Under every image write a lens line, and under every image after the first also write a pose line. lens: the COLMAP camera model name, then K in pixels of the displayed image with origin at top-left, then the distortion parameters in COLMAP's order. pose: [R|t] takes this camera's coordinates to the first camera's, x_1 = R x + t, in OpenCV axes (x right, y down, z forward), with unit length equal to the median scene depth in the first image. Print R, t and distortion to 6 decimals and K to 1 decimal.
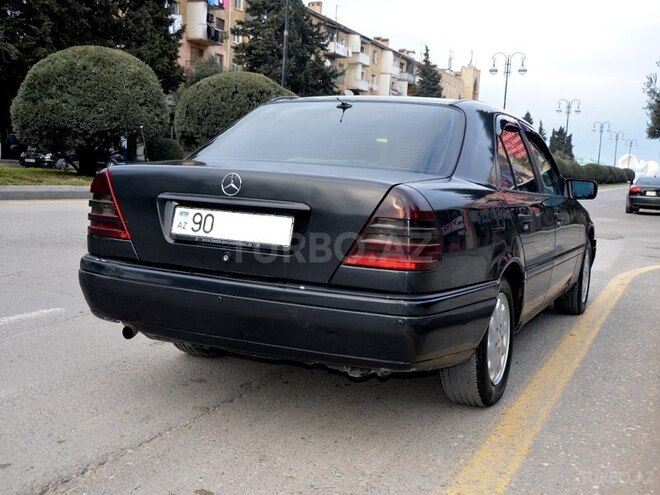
lens RADIAL K [[724.5, 0, 330.2], [0, 724.5, 246.7], [0, 0, 1]] dist [0.005060, 0.000000]
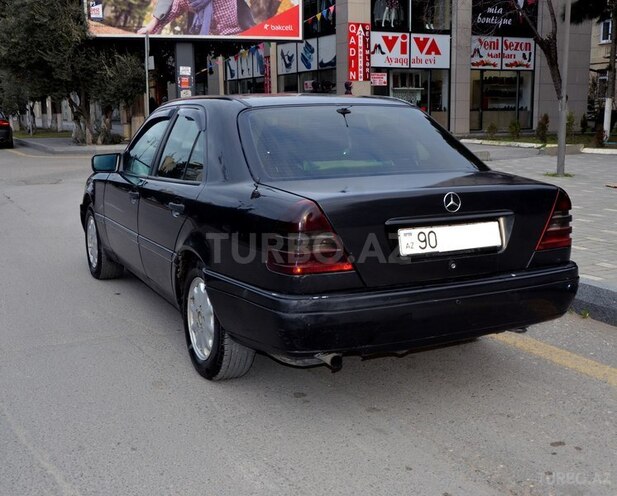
lens RADIAL K [[777.7, 0, 307.4], [0, 777.7, 250.6], [0, 0, 1]] dist [-0.002182, 0.000000]
pose [[0.646623, -0.196073, 0.737180, -1.172432], [0.126645, 0.980583, 0.149725, -0.217673], [-0.752223, -0.003456, 0.658899, 0.350252]]
